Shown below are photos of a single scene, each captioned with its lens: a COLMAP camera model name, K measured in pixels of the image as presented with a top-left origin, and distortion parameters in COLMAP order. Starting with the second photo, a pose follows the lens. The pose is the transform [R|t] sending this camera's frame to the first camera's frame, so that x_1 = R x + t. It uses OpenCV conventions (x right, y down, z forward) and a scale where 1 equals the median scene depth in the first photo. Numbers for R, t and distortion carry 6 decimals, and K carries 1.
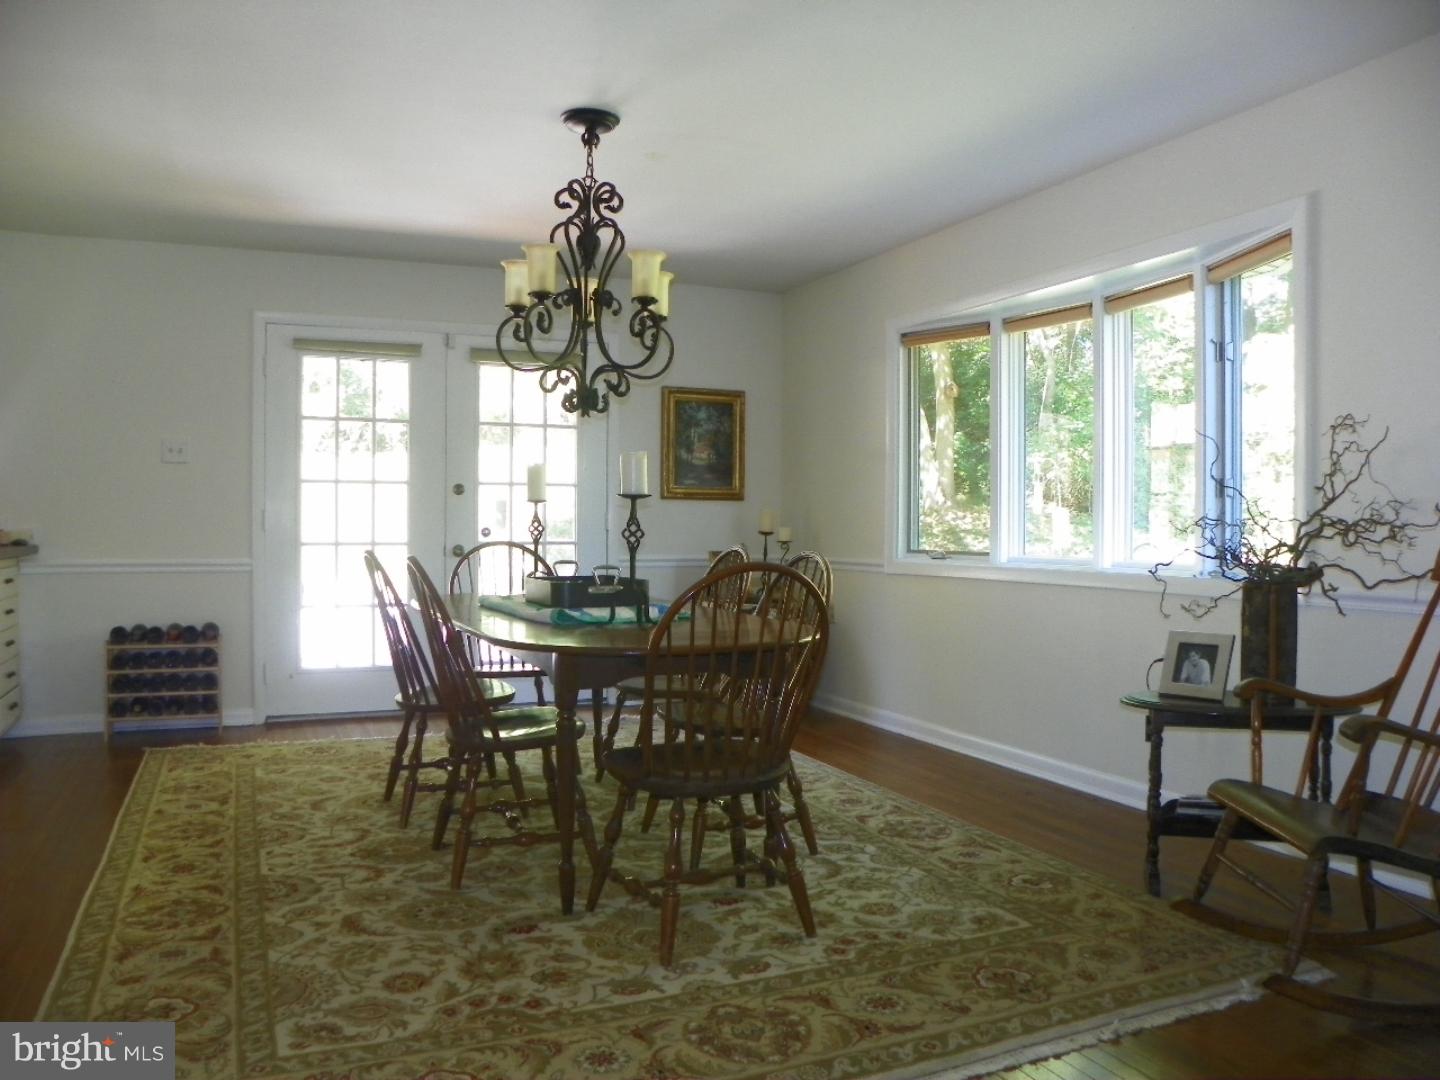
lens RADIAL K [[1107.8, 0, 718.0], [0, 1107.8, 532.6], [0, 0, 1]] dist [-0.146278, 0.075266]
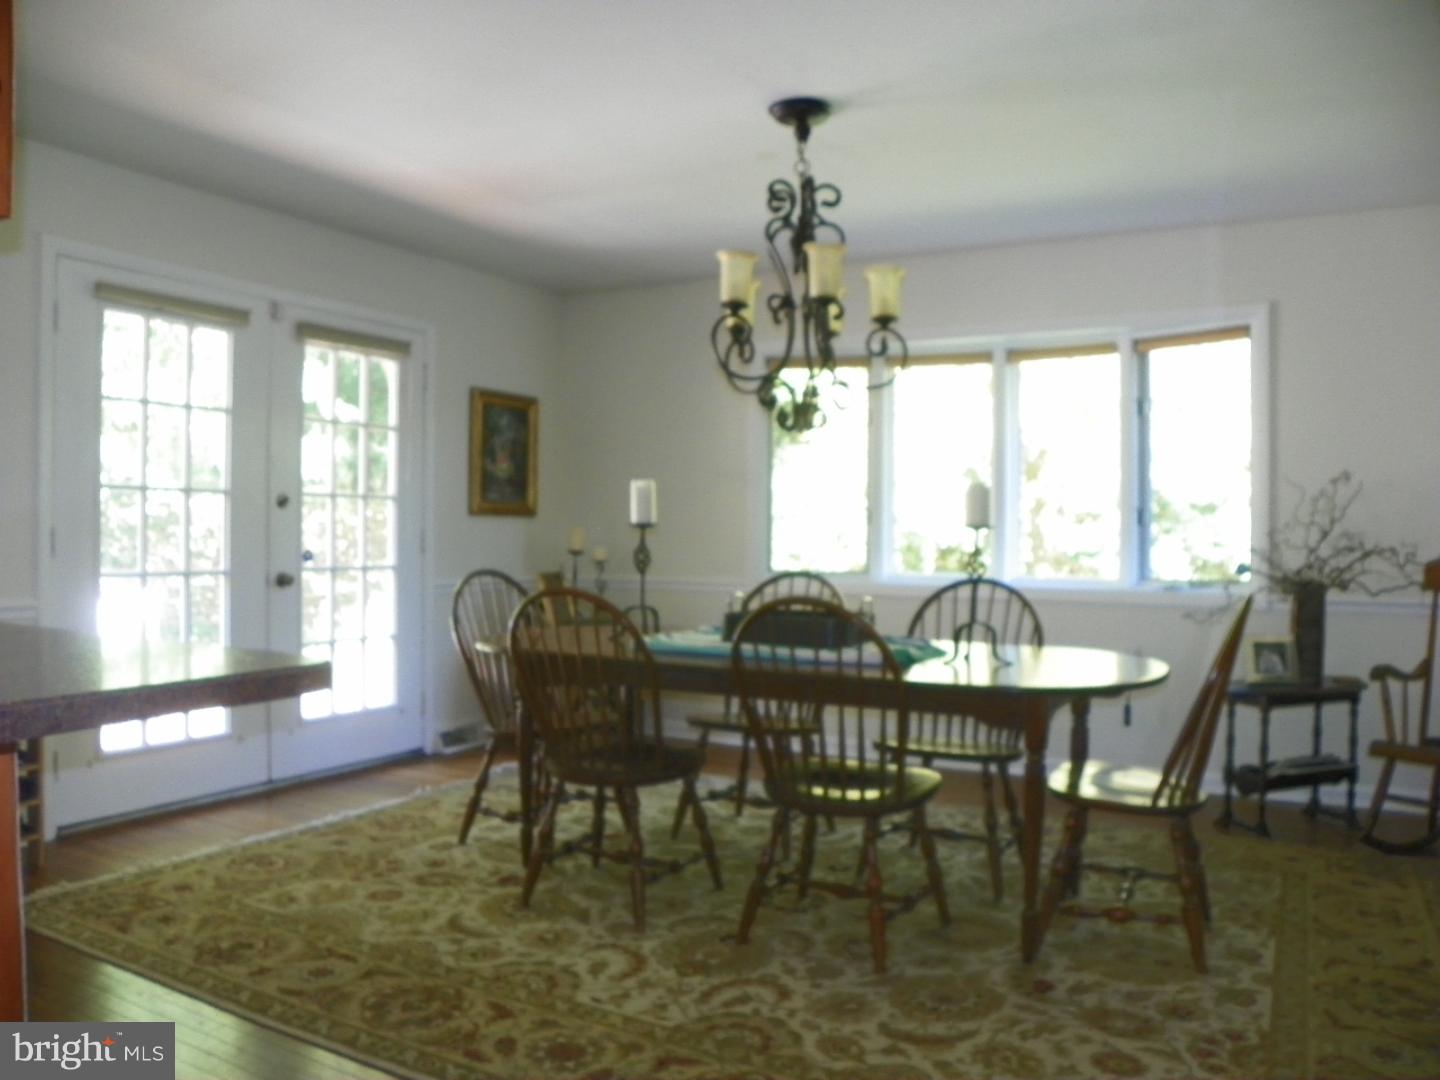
lens RADIAL K [[1107.8, 0, 714.2], [0, 1107.8, 534.9], [0, 0, 1]] dist [-0.146278, 0.075266]
pose [[0.796490, -0.000321, 0.604652, -0.860473], [0.000458, 1.000000, -0.000072, -0.028169], [-0.604652, 0.000334, 0.796490, 0.371745]]
